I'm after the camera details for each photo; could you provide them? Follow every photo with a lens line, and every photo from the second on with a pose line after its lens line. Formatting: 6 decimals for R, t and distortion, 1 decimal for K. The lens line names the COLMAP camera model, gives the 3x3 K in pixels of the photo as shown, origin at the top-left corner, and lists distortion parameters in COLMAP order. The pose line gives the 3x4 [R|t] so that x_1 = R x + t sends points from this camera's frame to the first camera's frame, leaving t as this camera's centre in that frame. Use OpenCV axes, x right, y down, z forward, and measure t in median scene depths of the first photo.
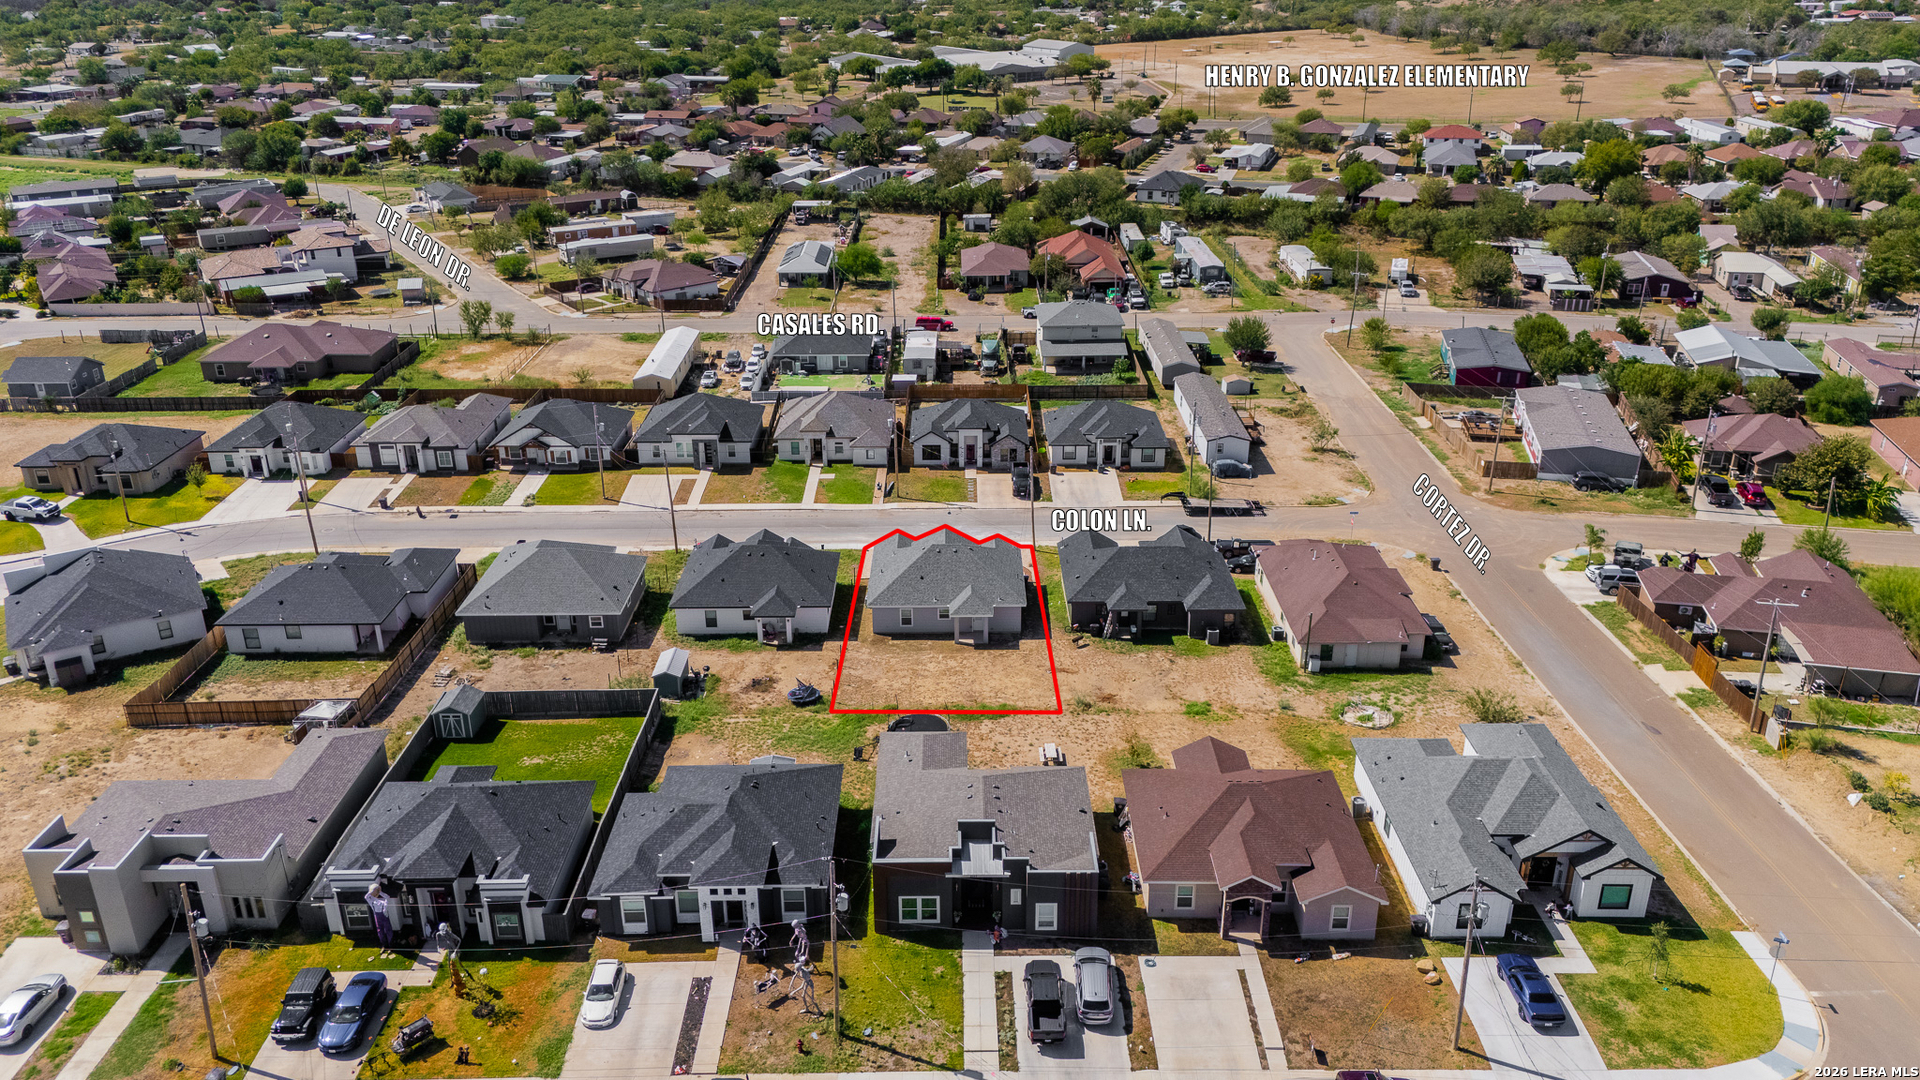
lens RADIAL K [[1407.7, 0, 961.4], [0, 1407.7, 535.5], [0, 0, 1]] dist [0.041946, -0.016632]
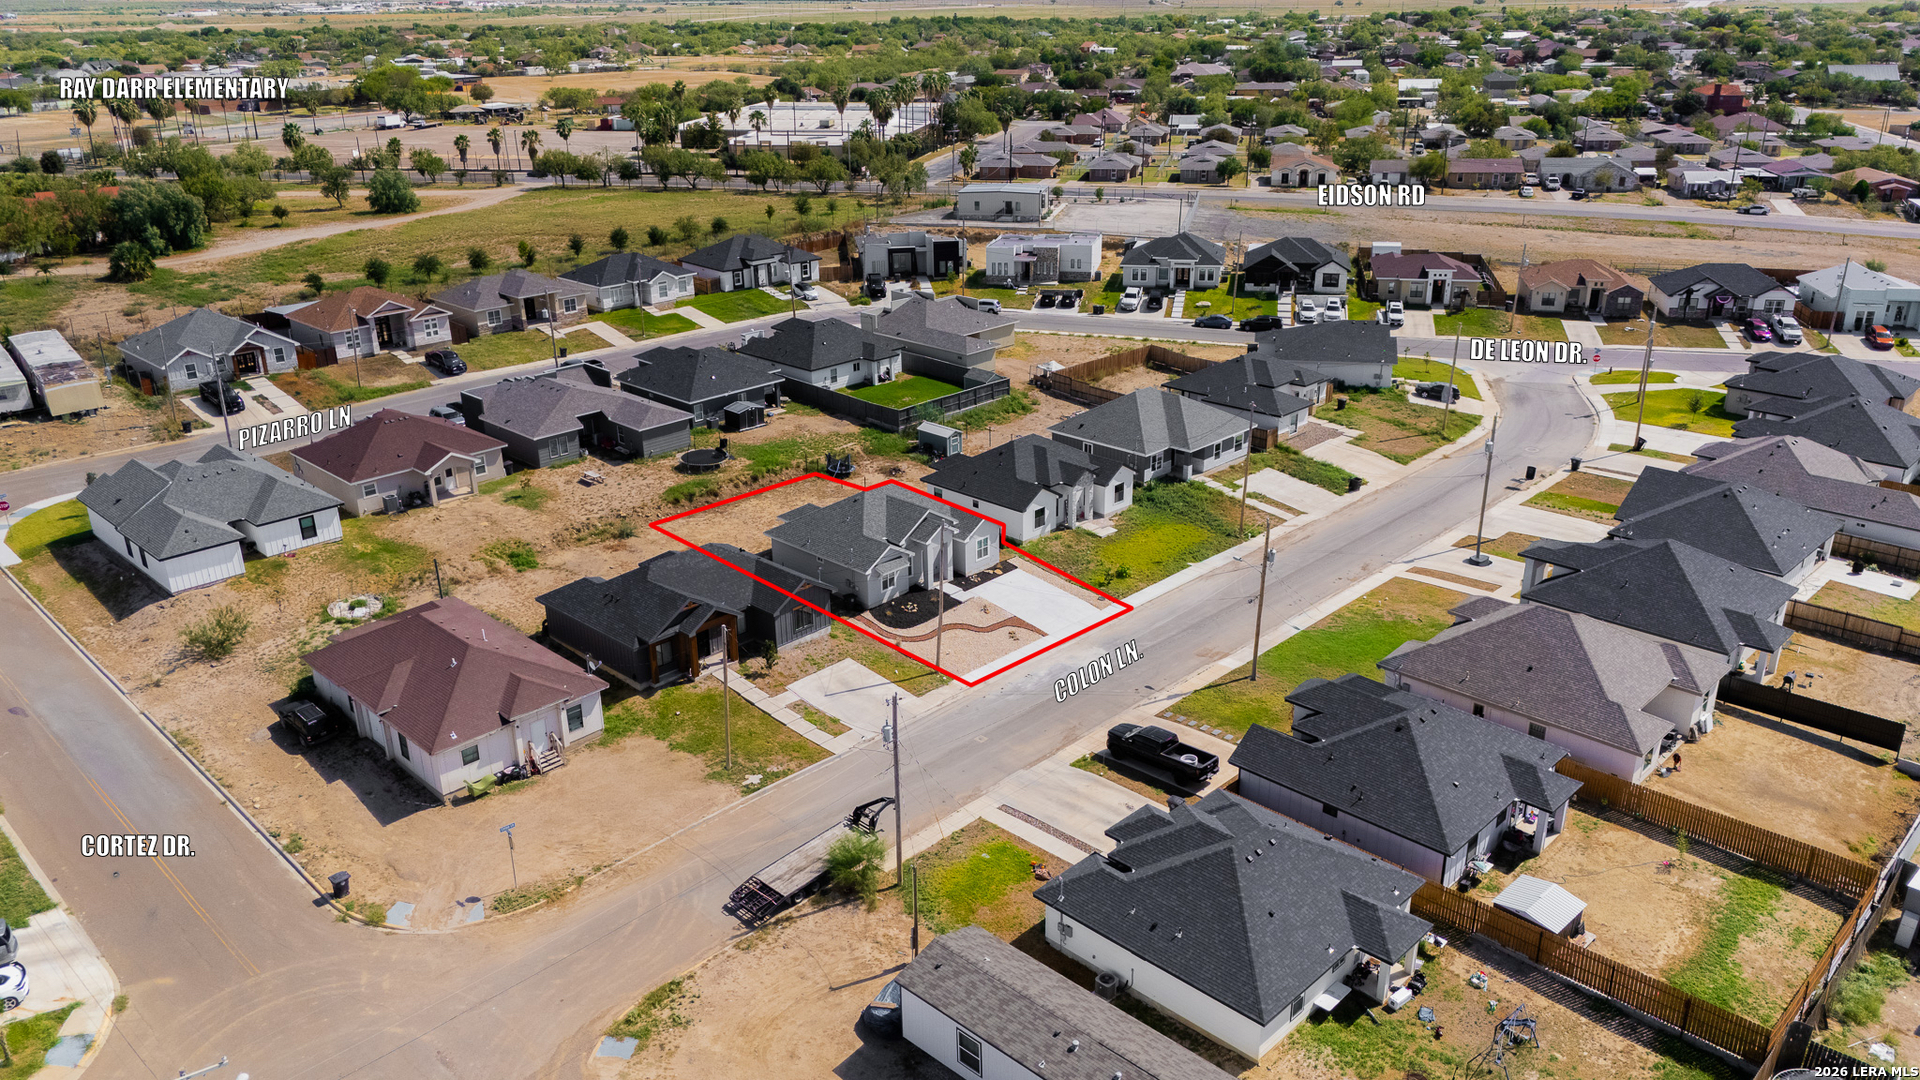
lens RADIAL K [[1407.7, 0, 954.5], [0, 1407.7, 536.3], [0, 0, 1]] dist [0.041946, -0.016632]
pose [[-0.701615, 0.276371, -0.656776, 0.403467], [-0.263246, 0.755977, 0.599333, -0.380411], [0.662146, 0.593395, -0.457651, 1.103255]]
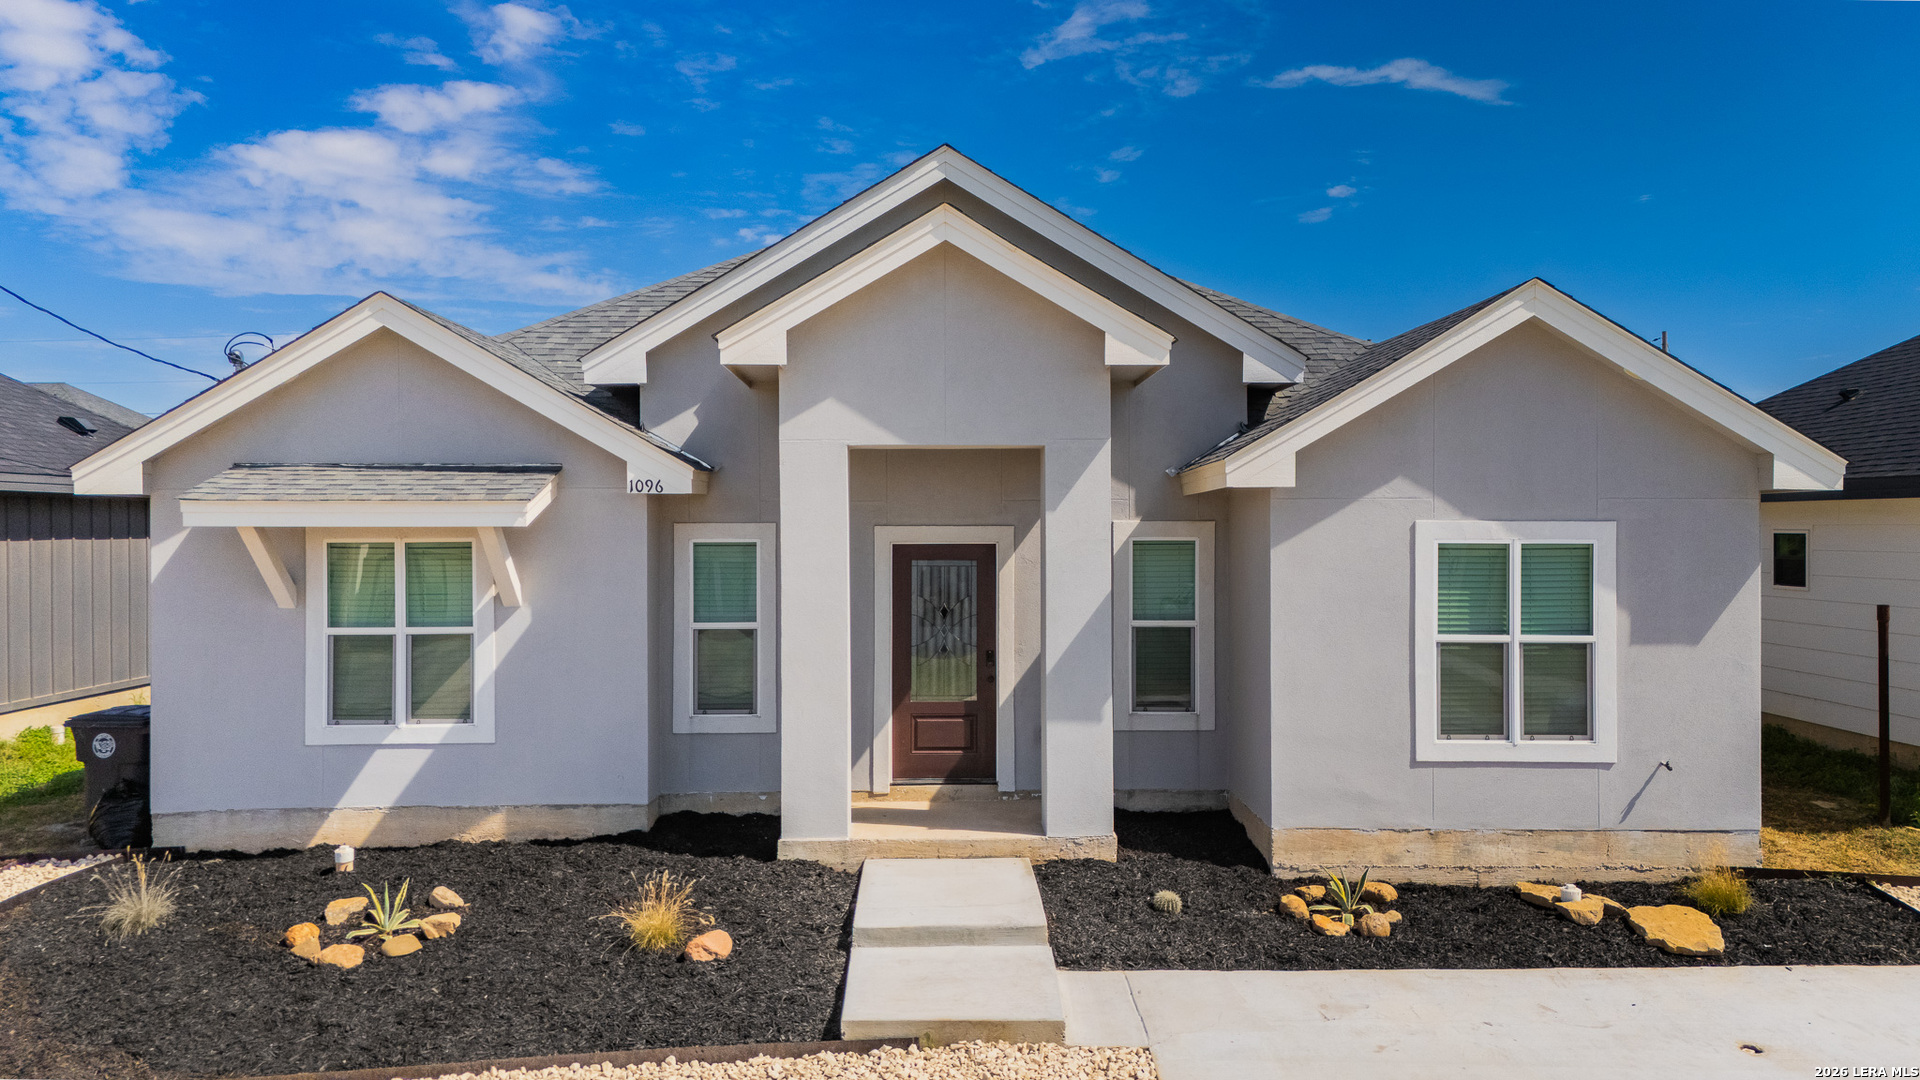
lens RADIAL K [[1407.7, 0, 961.6], [0, 1407.7, 546.5], [0, 0, 1]] dist [0.041946, -0.016632]
pose [[-0.999858, 0.008067, -0.014785, -0.008841], [0.001498, 0.916938, 0.399026, -0.016317], [0.016776, 0.398947, -0.916820, 0.873281]]
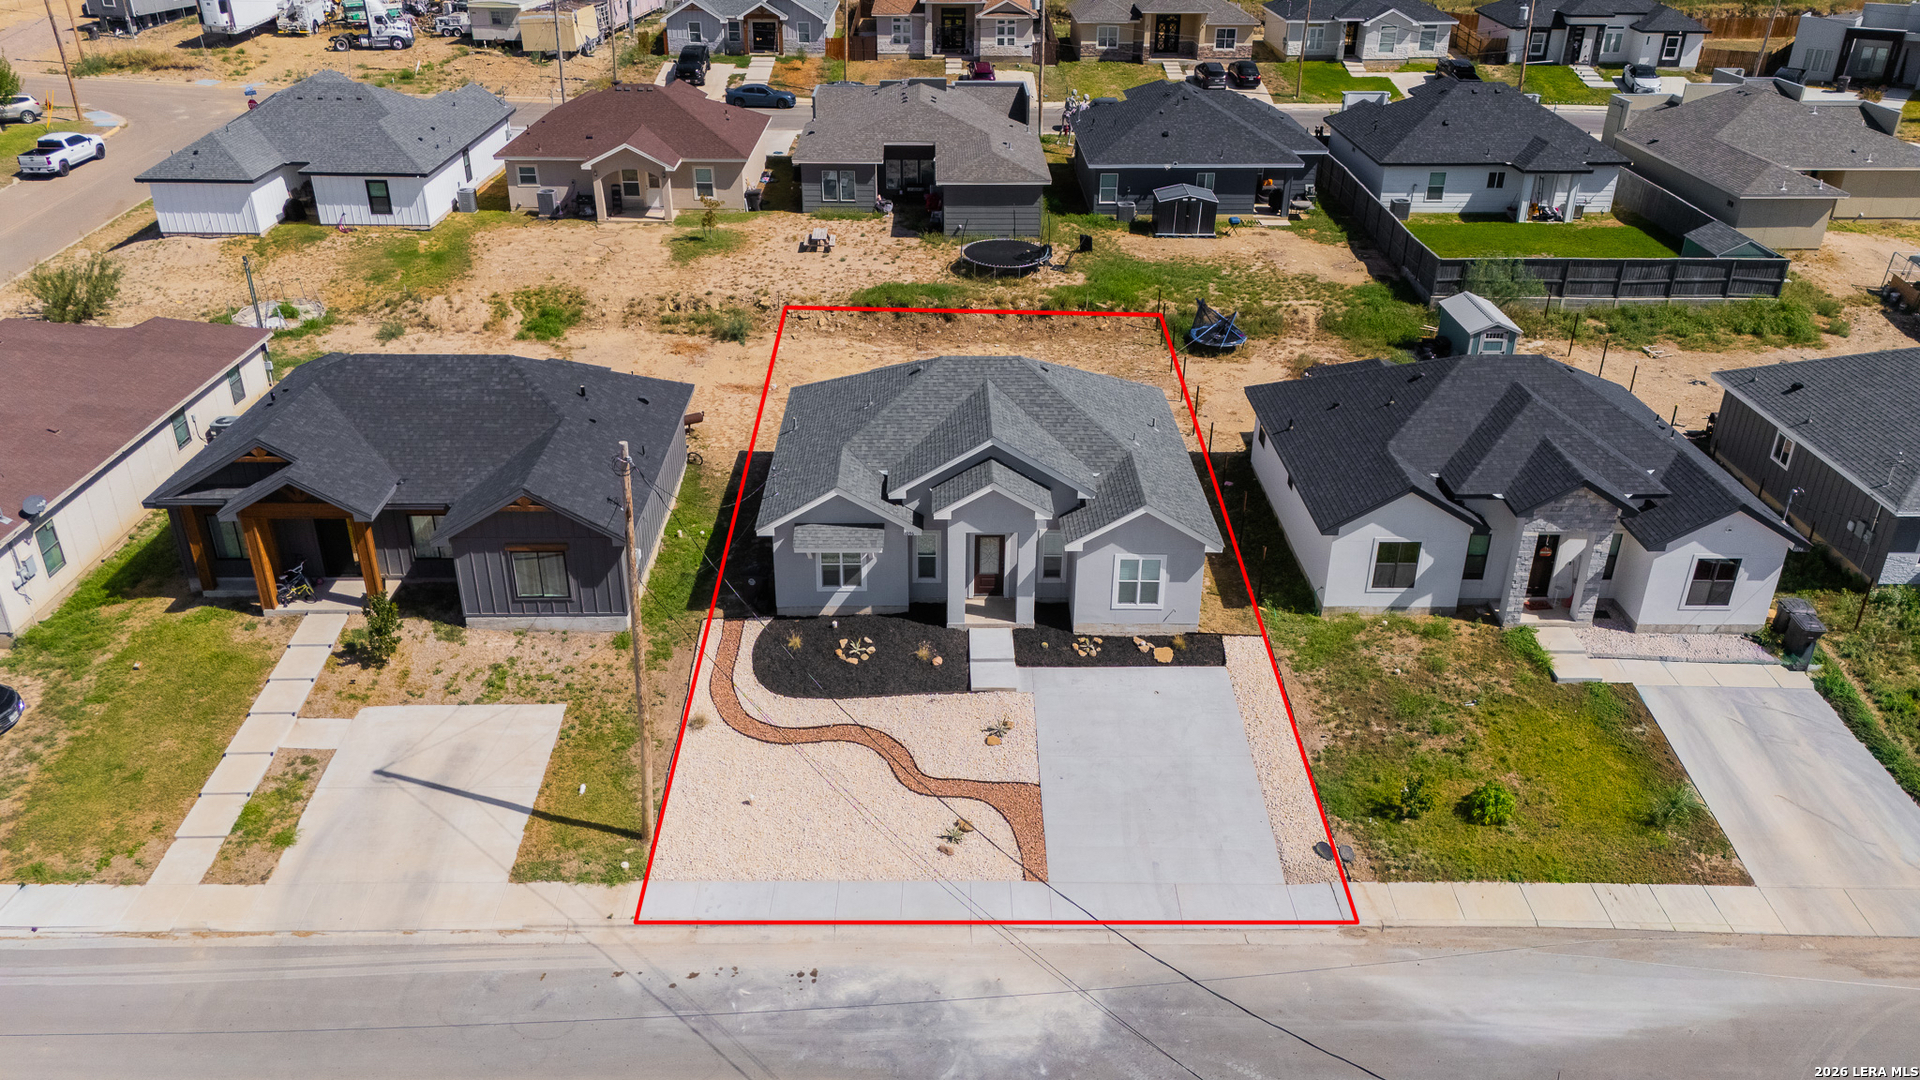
lens RADIAL K [[1407.7, 0, 953.4], [0, 1407.7, 528.6], [0, 0, 1]] dist [0.041946, -0.016632]
pose [[-0.999990, 0.002585, -0.003689, -0.001230], [-0.001173, 0.641148, 0.767416, -0.187983], [0.004349, 0.767413, -0.641139, 0.970717]]
